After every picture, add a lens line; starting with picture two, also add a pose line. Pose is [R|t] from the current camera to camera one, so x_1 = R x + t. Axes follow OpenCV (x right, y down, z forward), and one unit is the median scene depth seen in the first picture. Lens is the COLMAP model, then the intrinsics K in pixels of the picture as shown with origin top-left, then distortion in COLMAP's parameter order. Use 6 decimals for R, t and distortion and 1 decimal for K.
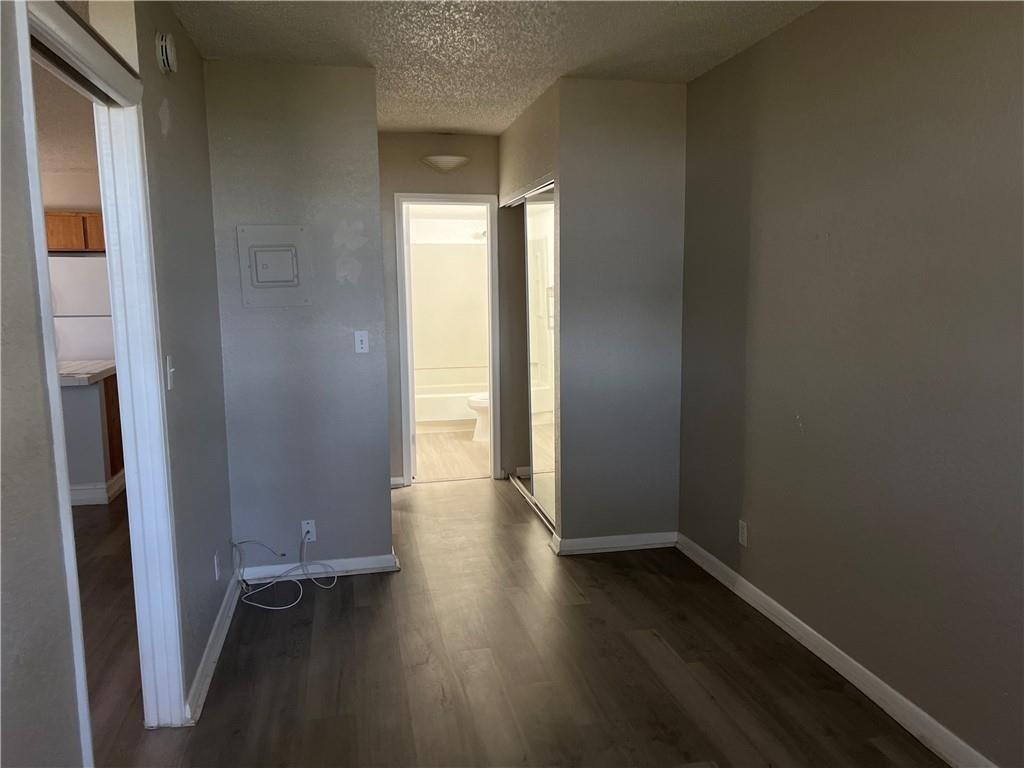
lens RADIAL K [[774.3, 0, 512.6], [0, 774.3, 384.4], [0, 0, 1]] dist [0.032802, -0.010961]
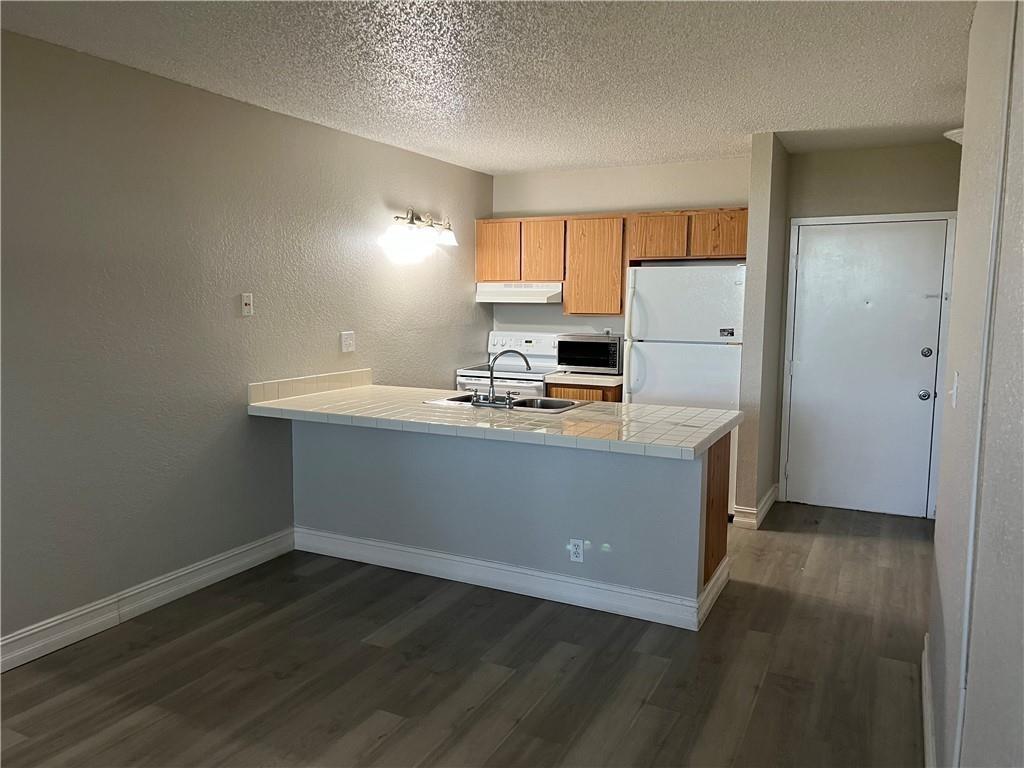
lens RADIAL K [[774.3, 0, 506.4], [0, 774.3, 389.9], [0, 0, 1]] dist [0.032802, -0.010961]
pose [[0.777607, 0.092403, -0.621923, -0.337593], [-0.094216, 0.995098, 0.030046, -0.080938], [0.621651, 0.035231, 0.782502, 0.496712]]
